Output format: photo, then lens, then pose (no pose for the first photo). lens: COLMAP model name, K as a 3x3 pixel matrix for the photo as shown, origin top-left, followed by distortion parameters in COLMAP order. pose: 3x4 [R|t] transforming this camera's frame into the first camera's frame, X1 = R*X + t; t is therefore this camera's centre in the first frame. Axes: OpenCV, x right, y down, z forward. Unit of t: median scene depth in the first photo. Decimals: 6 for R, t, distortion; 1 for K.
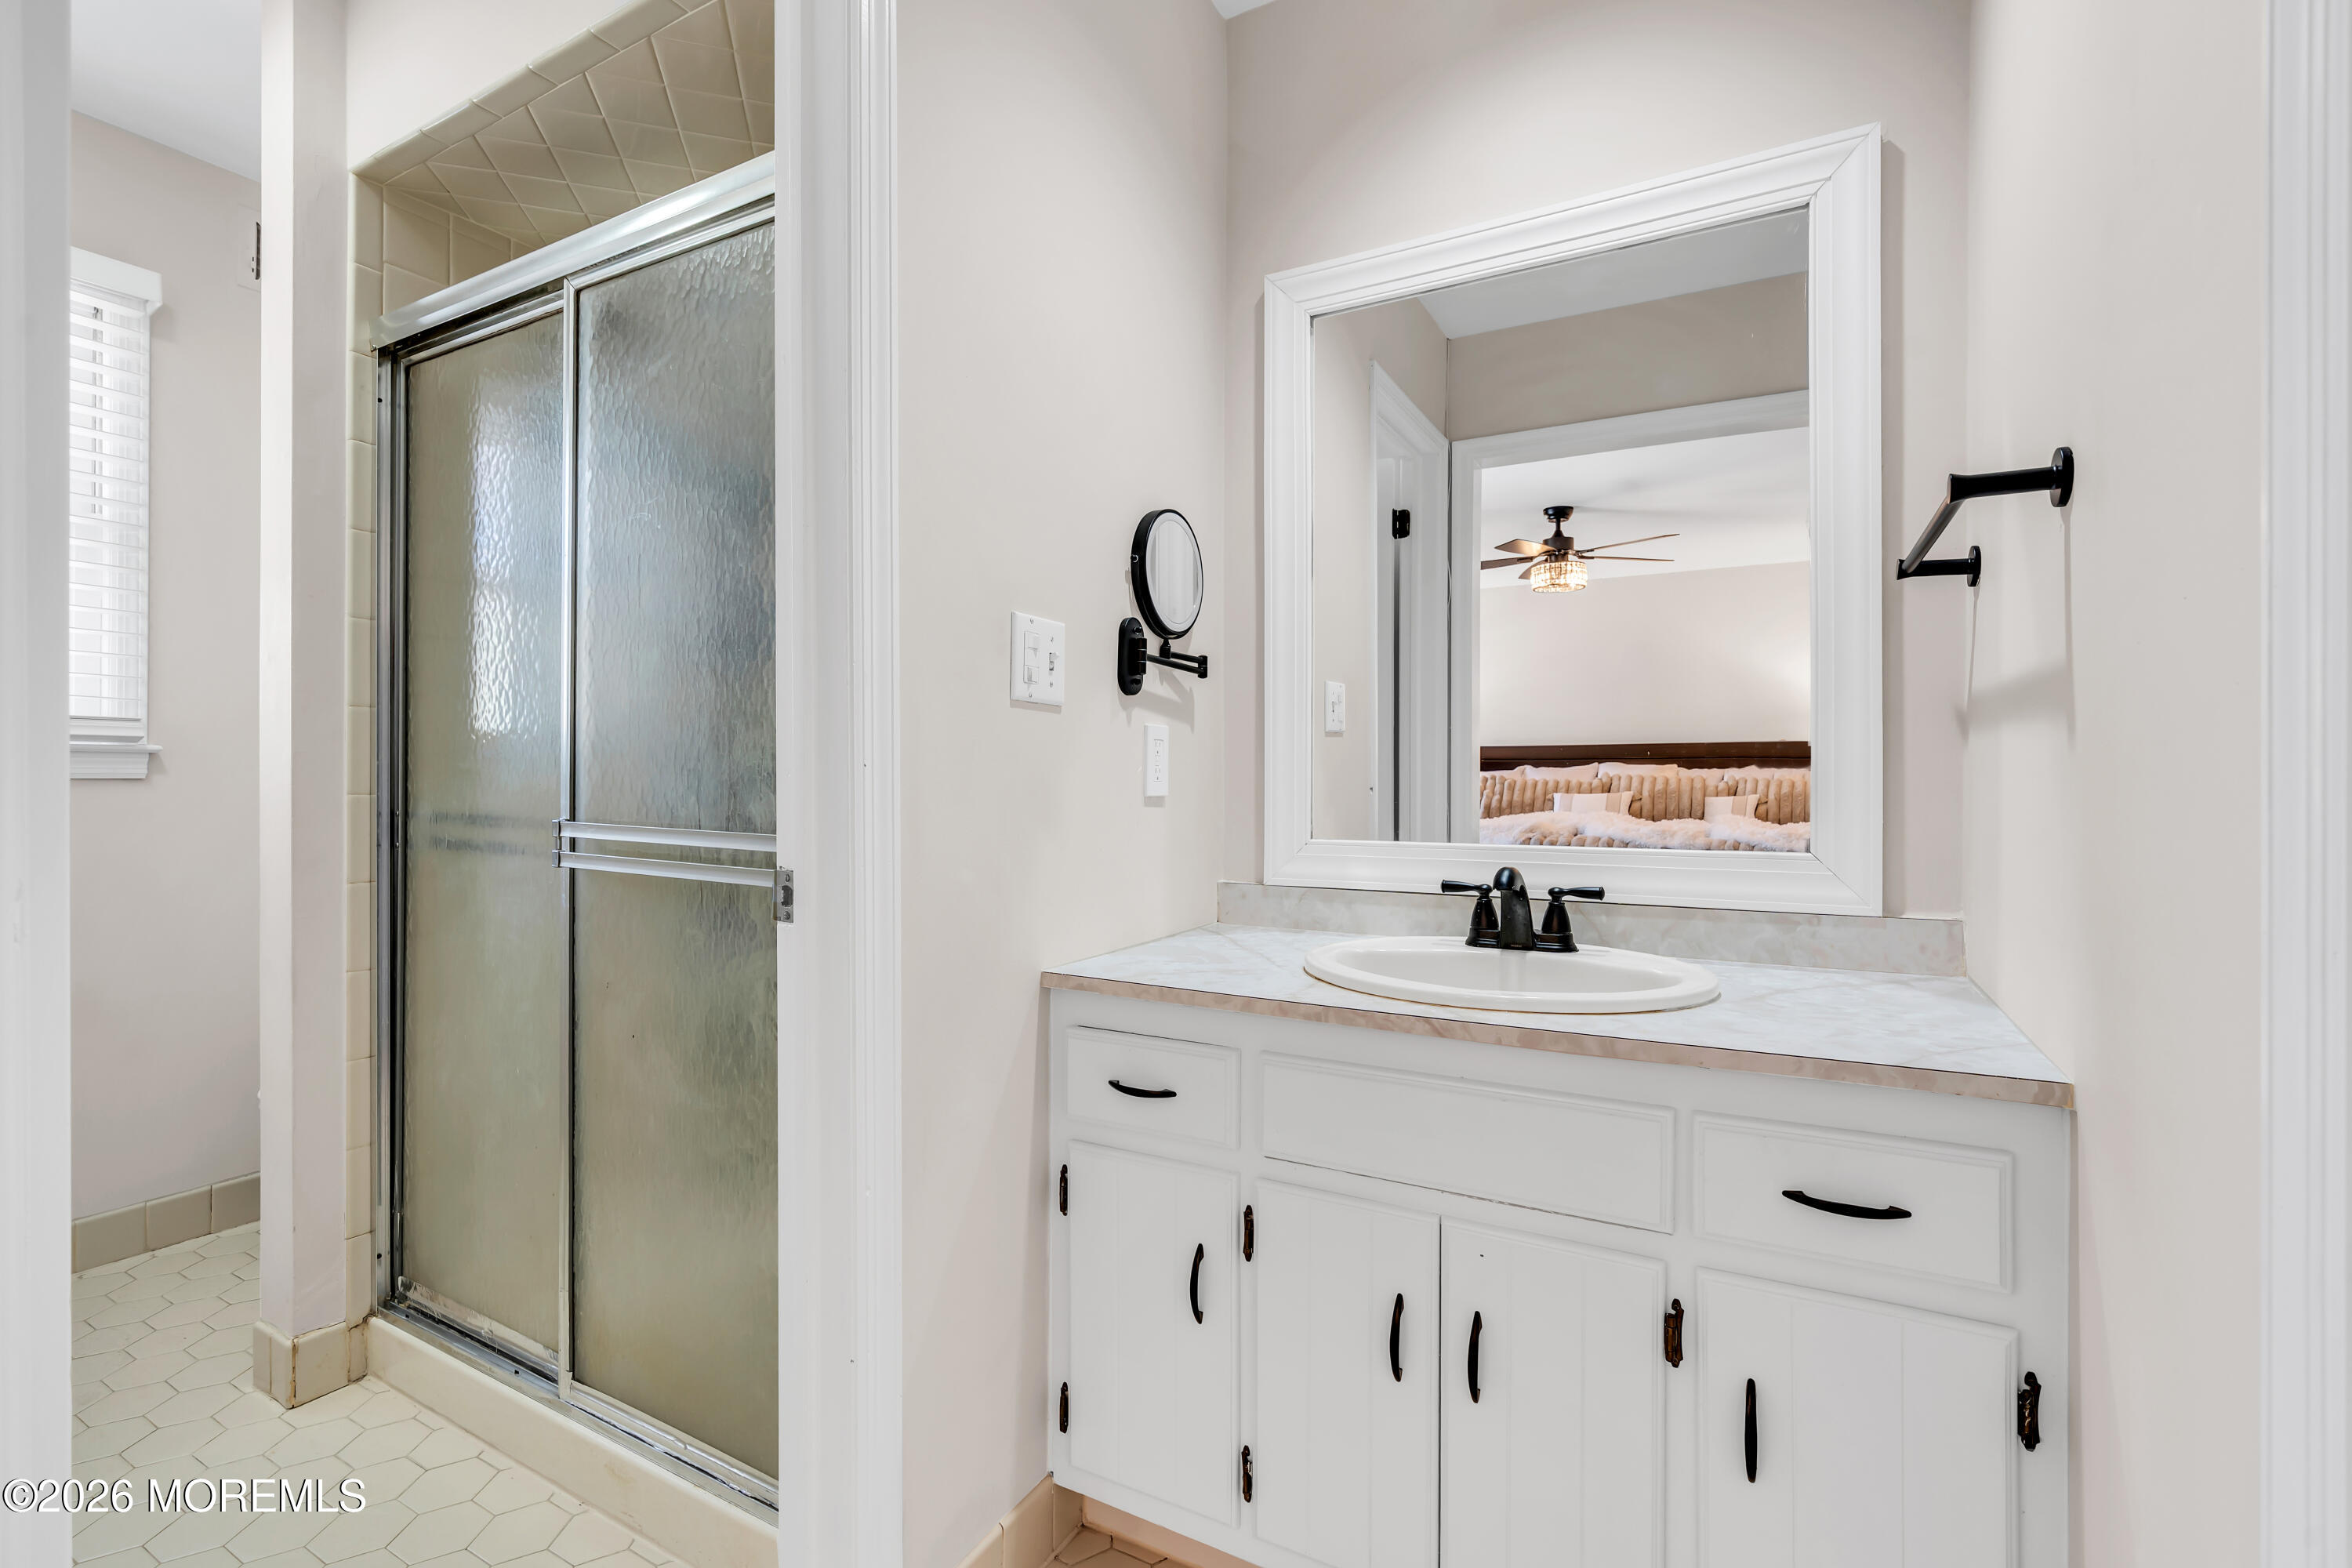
lens RADIAL K [[1081.5, 0, 1176.0], [0, 1081.5, 784.0], [0, 0, 1]] dist [-0.001279, 0.000132]
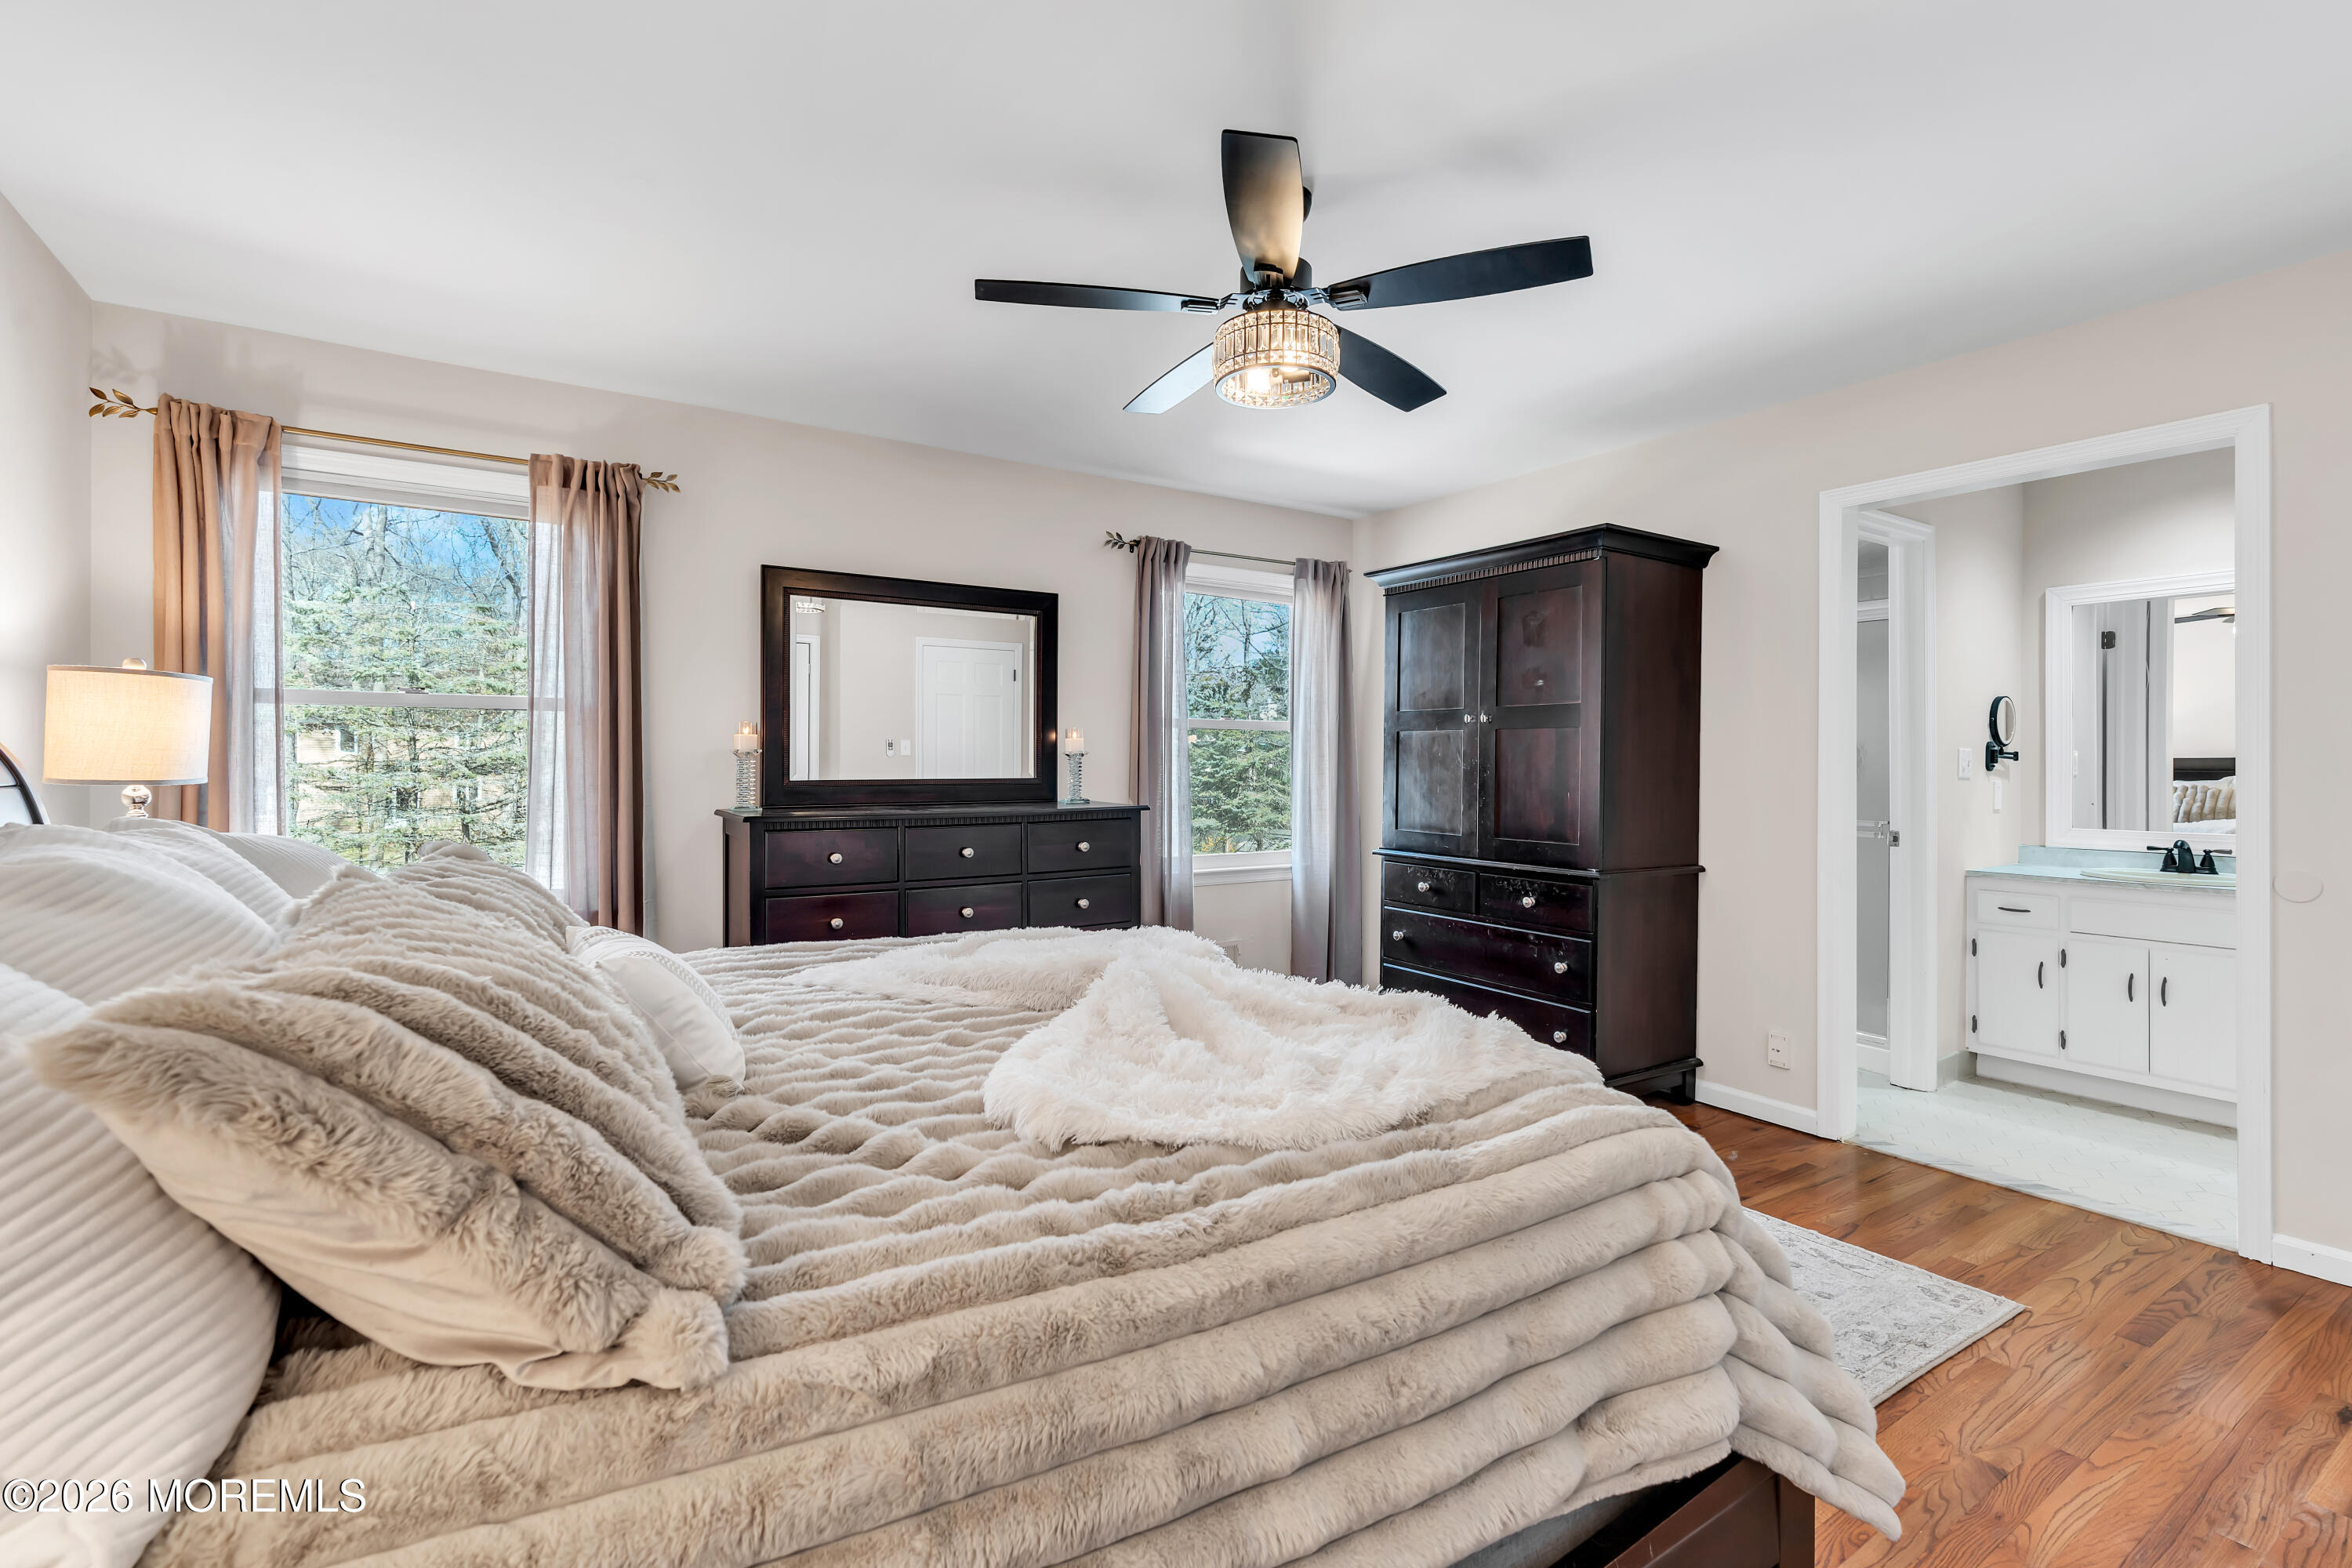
lens RADIAL K [[1059.6, 0, 1178.2], [0, 1059.6, 765.1], [0, 0, 1]] dist [0.001492, 0.002387]
pose [[0.884092, 0.000896, -0.467313, -0.615655], [-0.004985, 0.999959, -0.007513, -0.071160], [0.467287, 0.008972, 0.884060, -2.327967]]
